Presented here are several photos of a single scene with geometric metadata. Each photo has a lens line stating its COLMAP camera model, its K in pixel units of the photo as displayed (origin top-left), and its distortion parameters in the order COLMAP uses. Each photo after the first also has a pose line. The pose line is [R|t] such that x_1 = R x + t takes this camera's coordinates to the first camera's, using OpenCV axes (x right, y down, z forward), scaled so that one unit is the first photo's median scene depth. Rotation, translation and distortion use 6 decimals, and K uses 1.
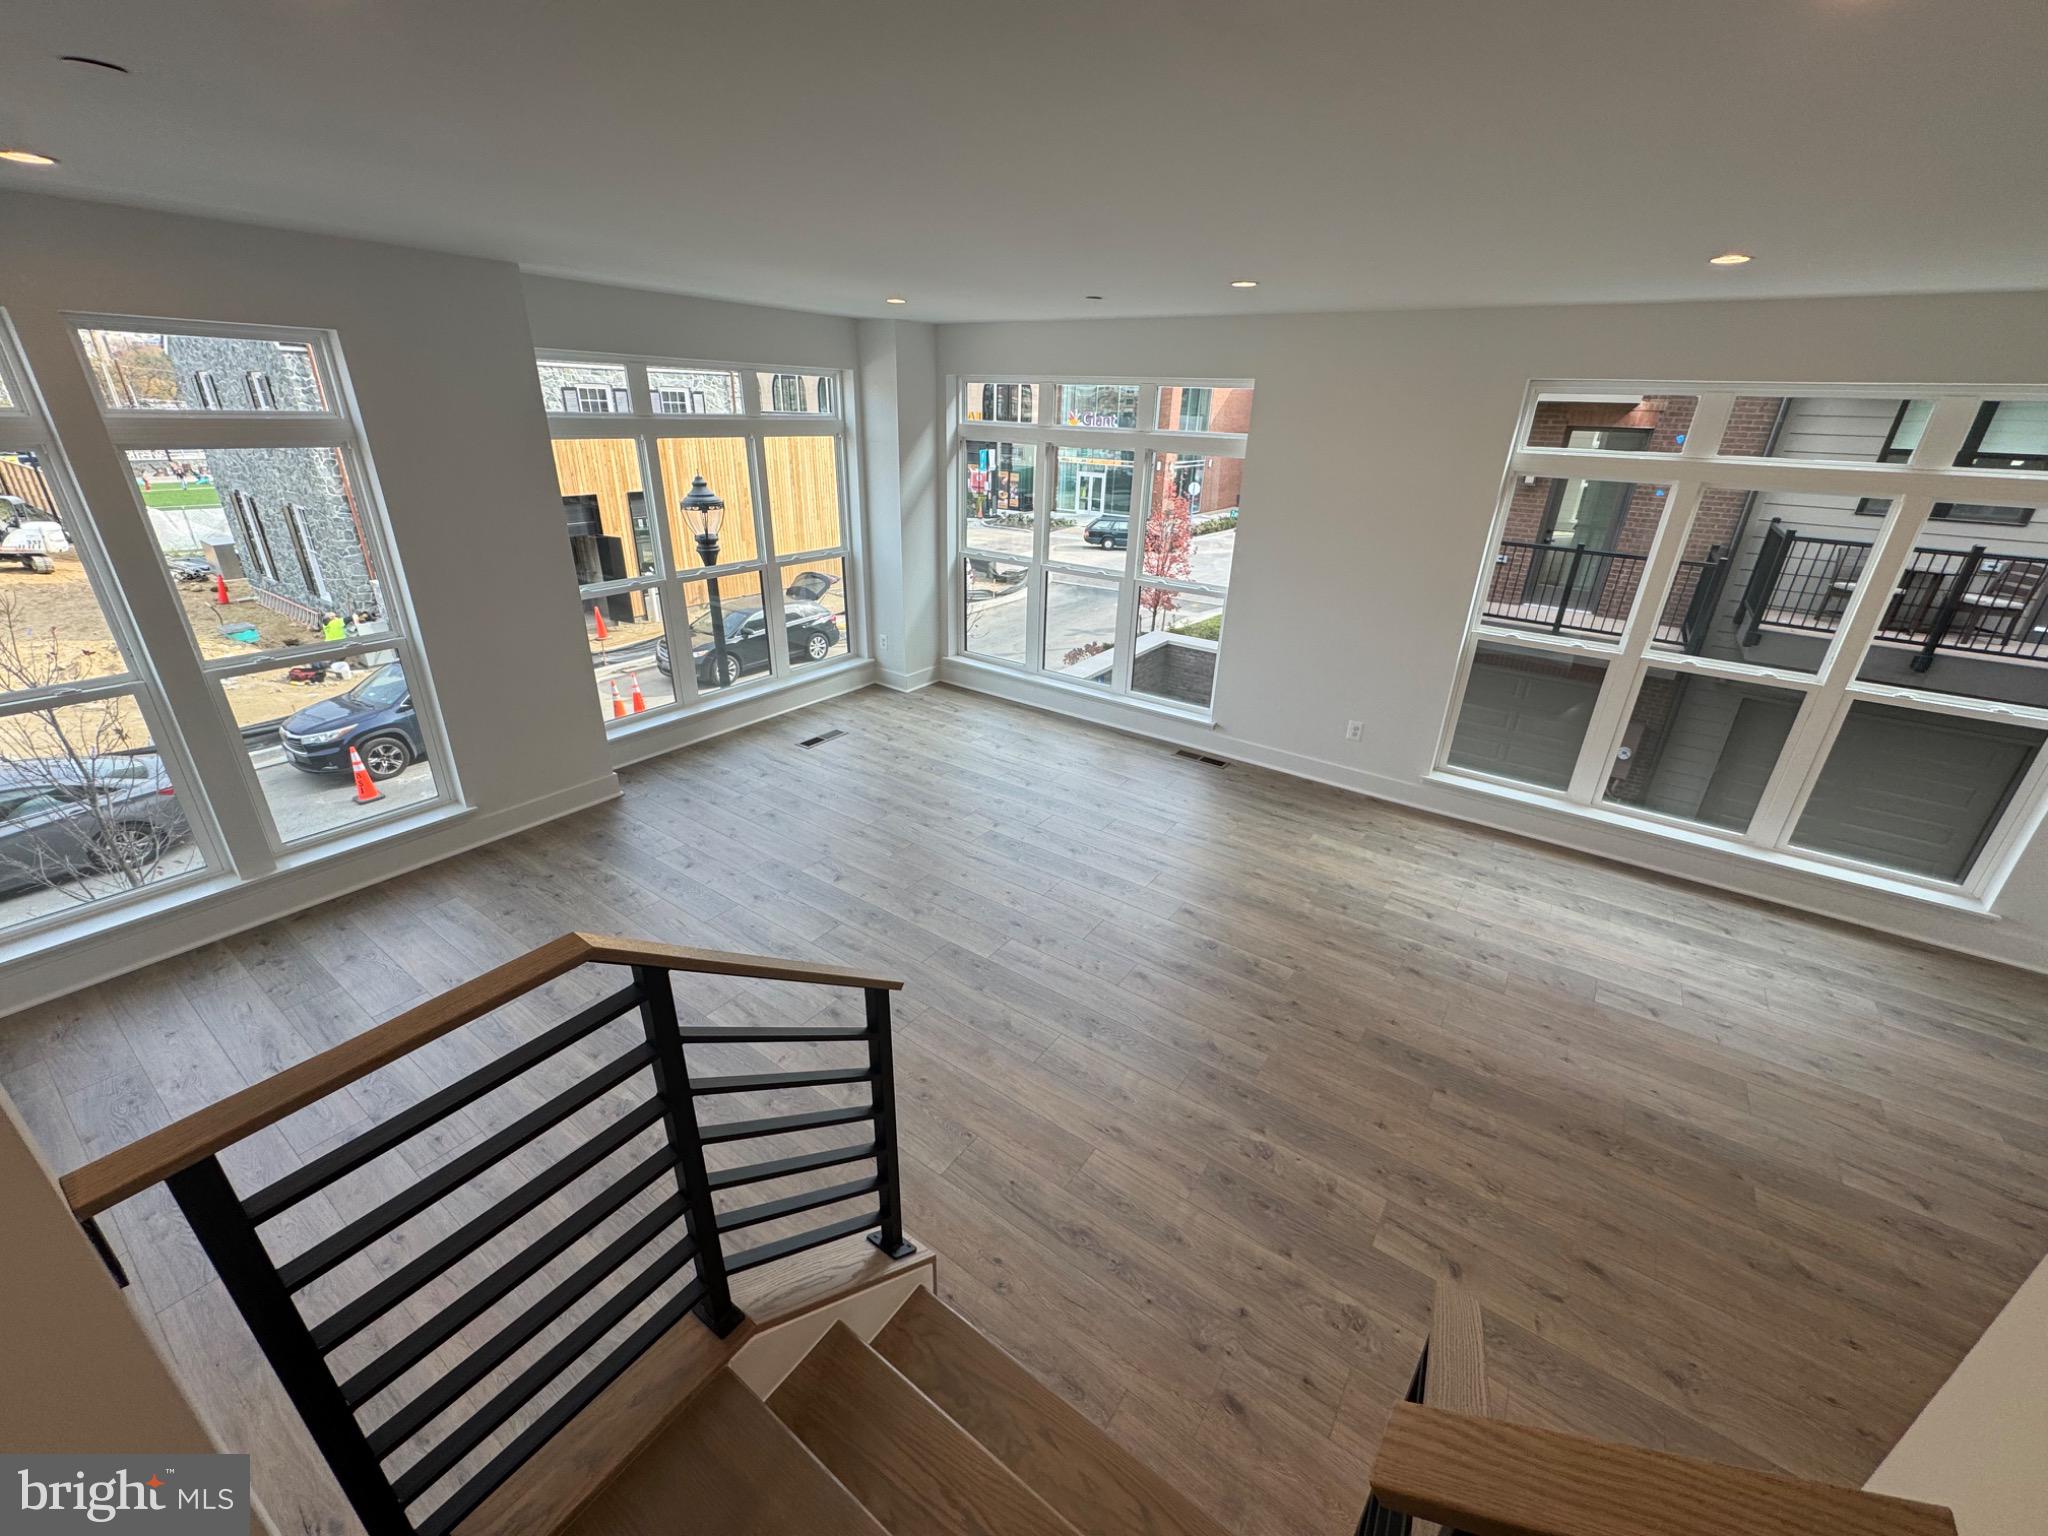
lens RADIAL K [[817.3, 0, 1033.8], [0, 817.3, 757.4], [0, 0, 1]] dist [-0.004335, -0.000112]
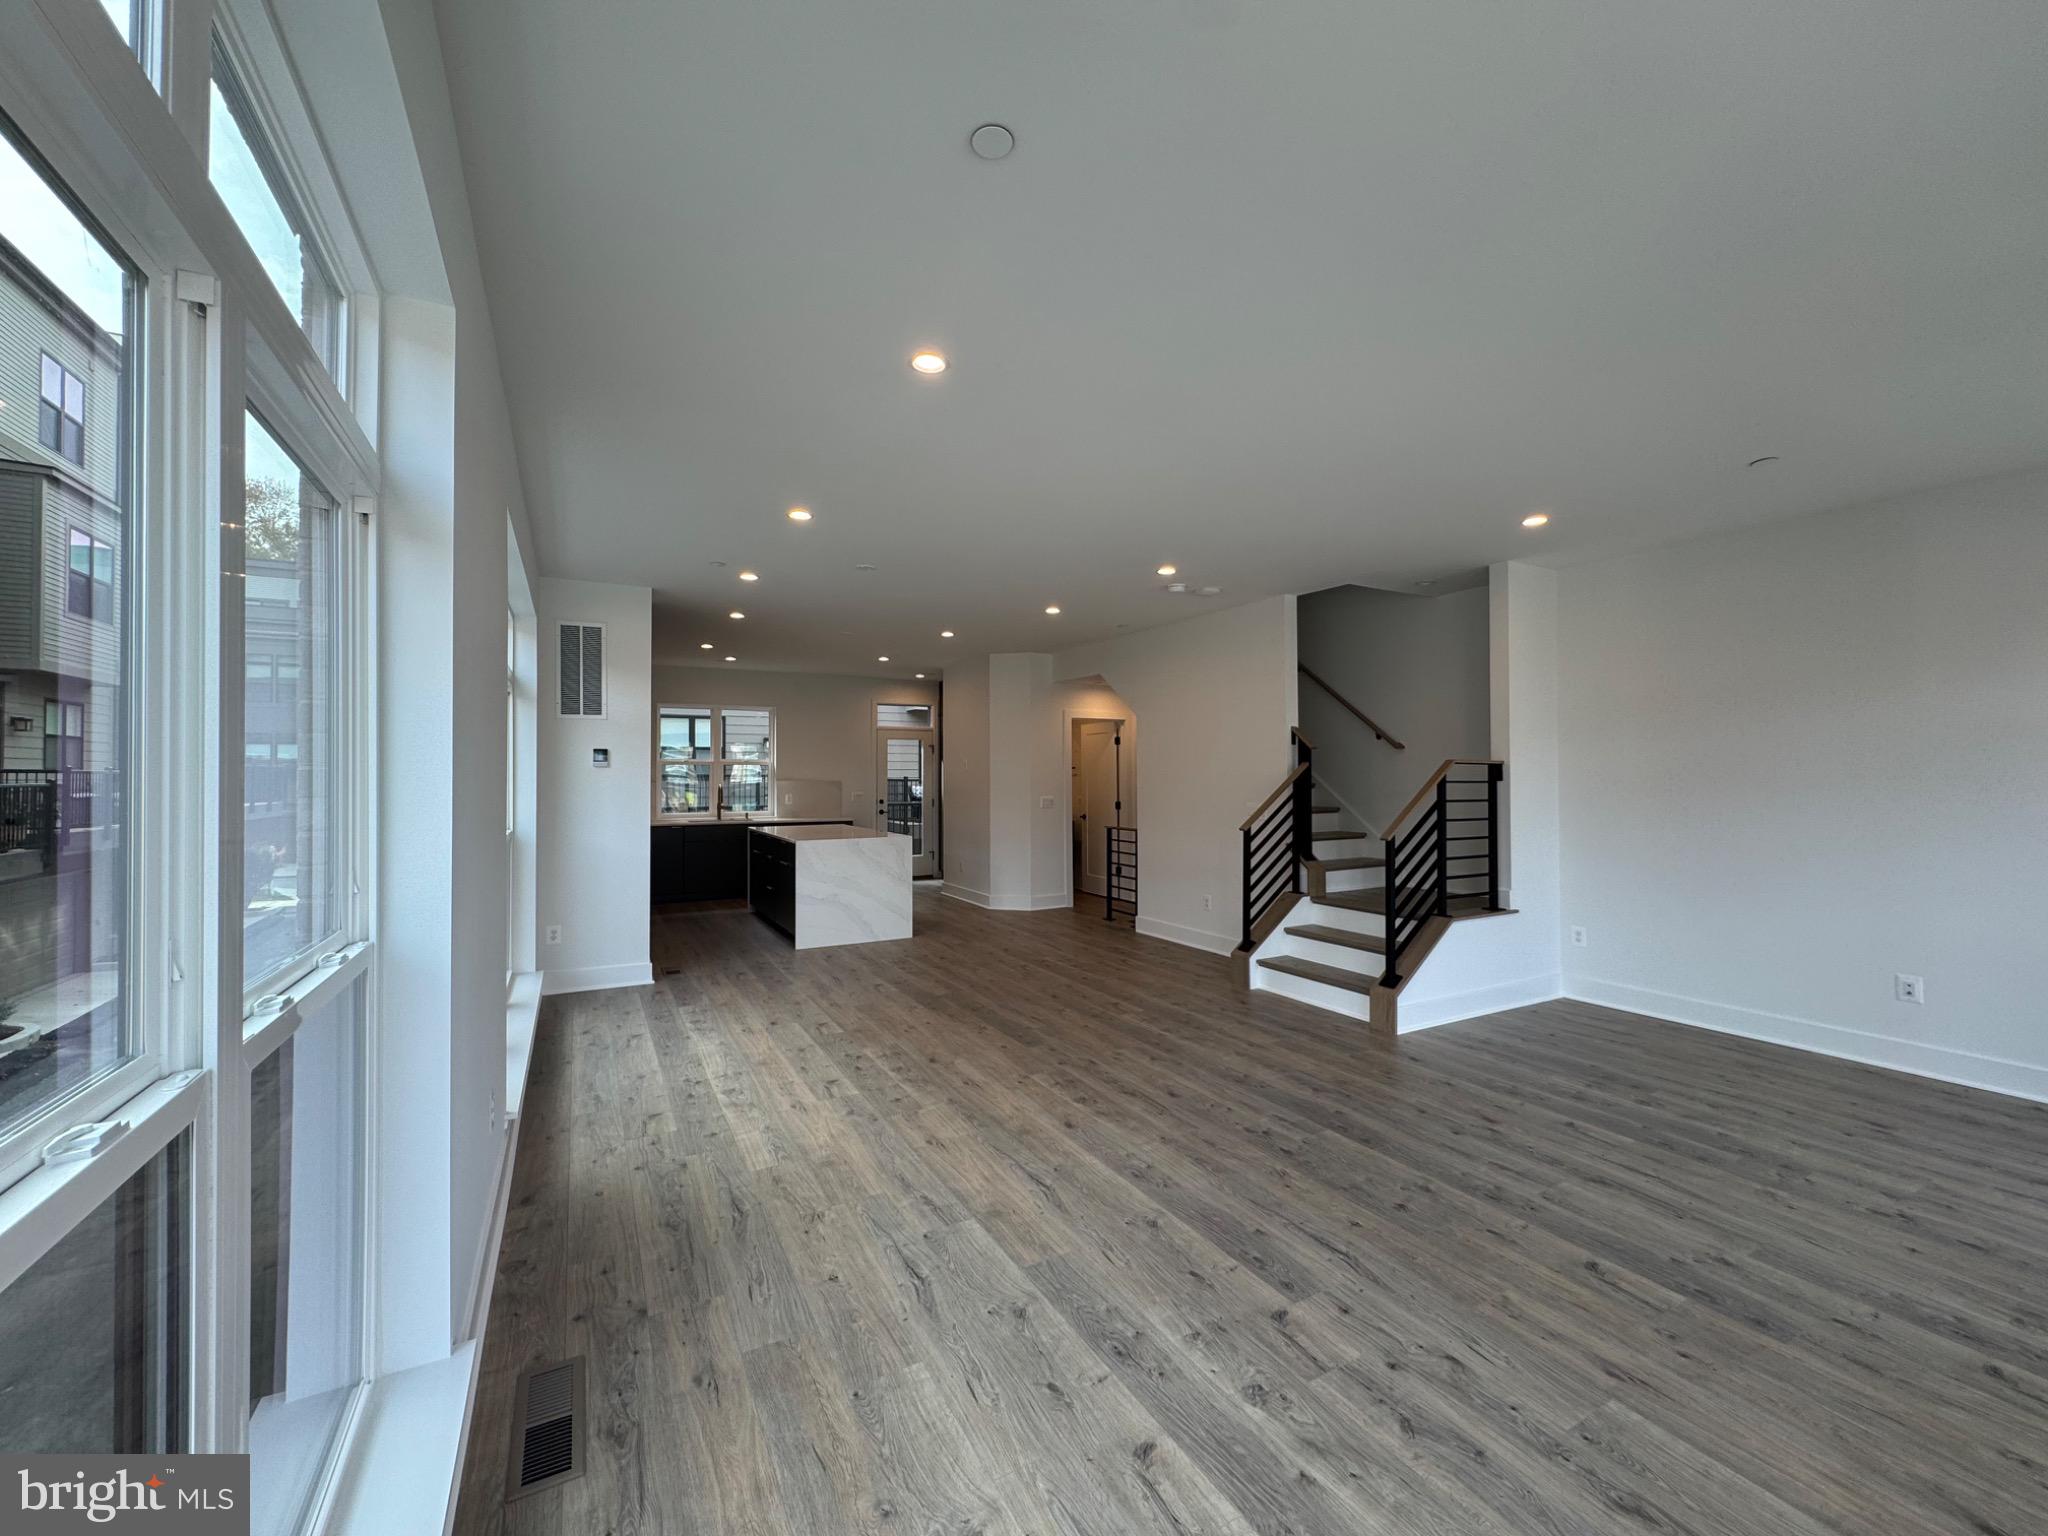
lens RADIAL K [[817.3, 0, 1018.8], [0, 817.3, 789.9], [0, 0, 1]] dist [-0.004335, -0.000112]
pose [[-0.891349, -0.035123, 0.451954, -0.124098], [0.154792, 0.913487, 0.376273, -0.422133], [-0.426070, 0.405349, -0.808799, 1.464099]]
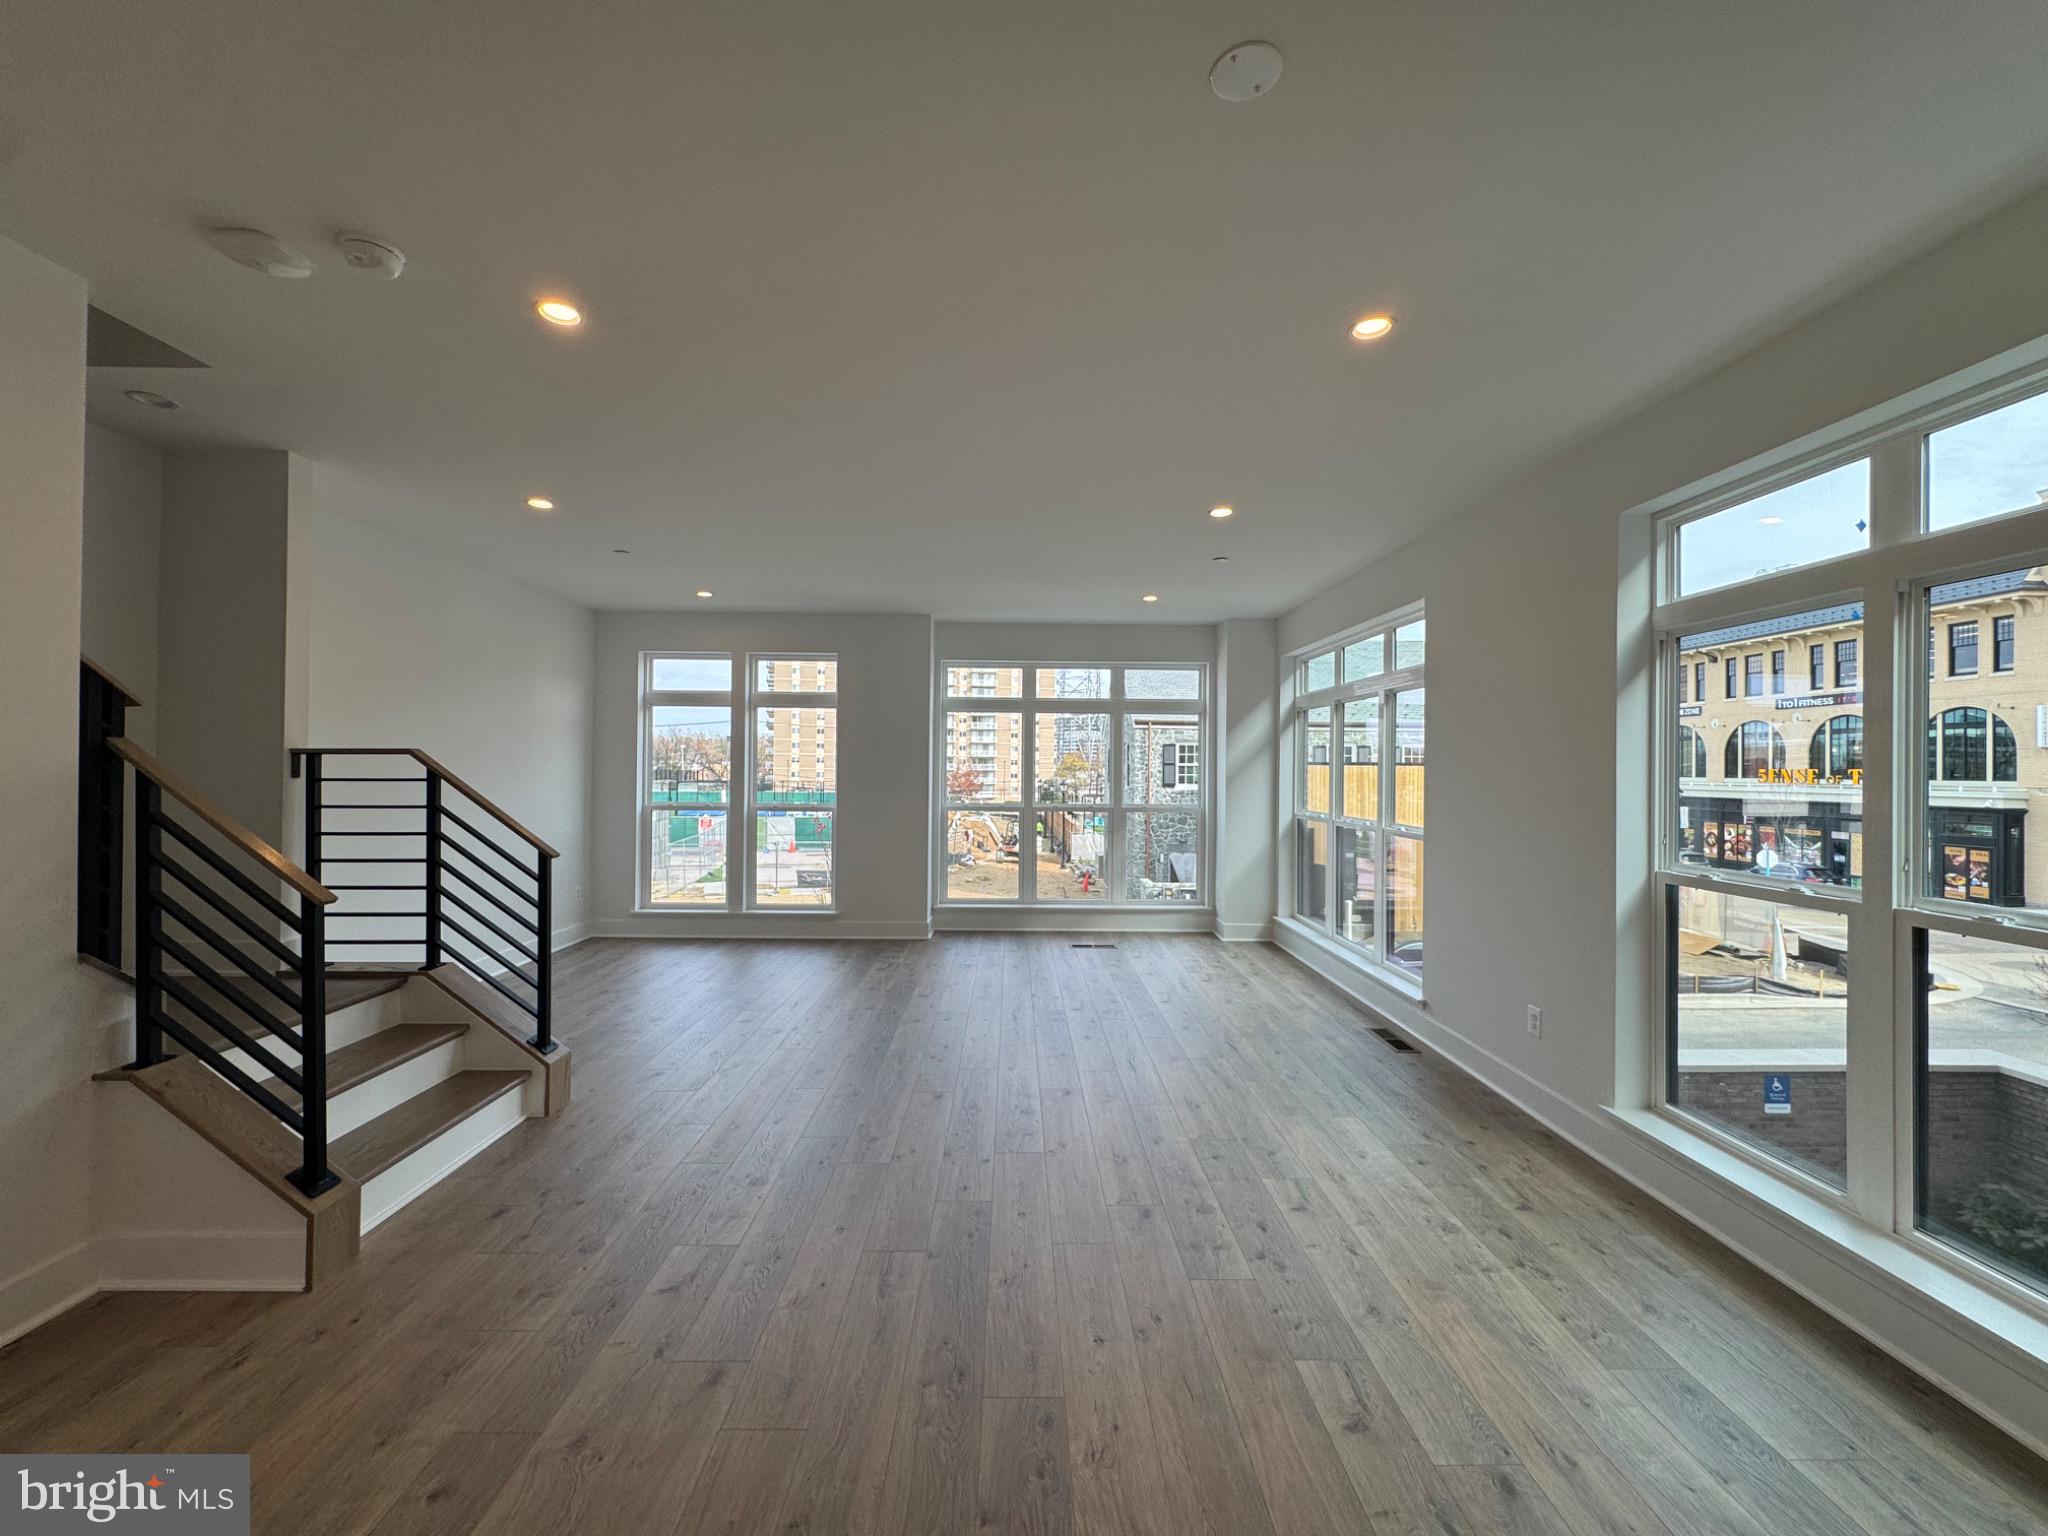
lens RADIAL K [[817.3, 0, 1028.5], [0, 817.3, 756.5], [0, 0, 1]] dist [-0.004335, -0.000112]
pose [[0.585713, -0.040315, -0.809515, 0.871280], [-0.308767, 0.912353, -0.268840, 0.097173], [0.749402, 0.407415, 0.521929, 0.305556]]
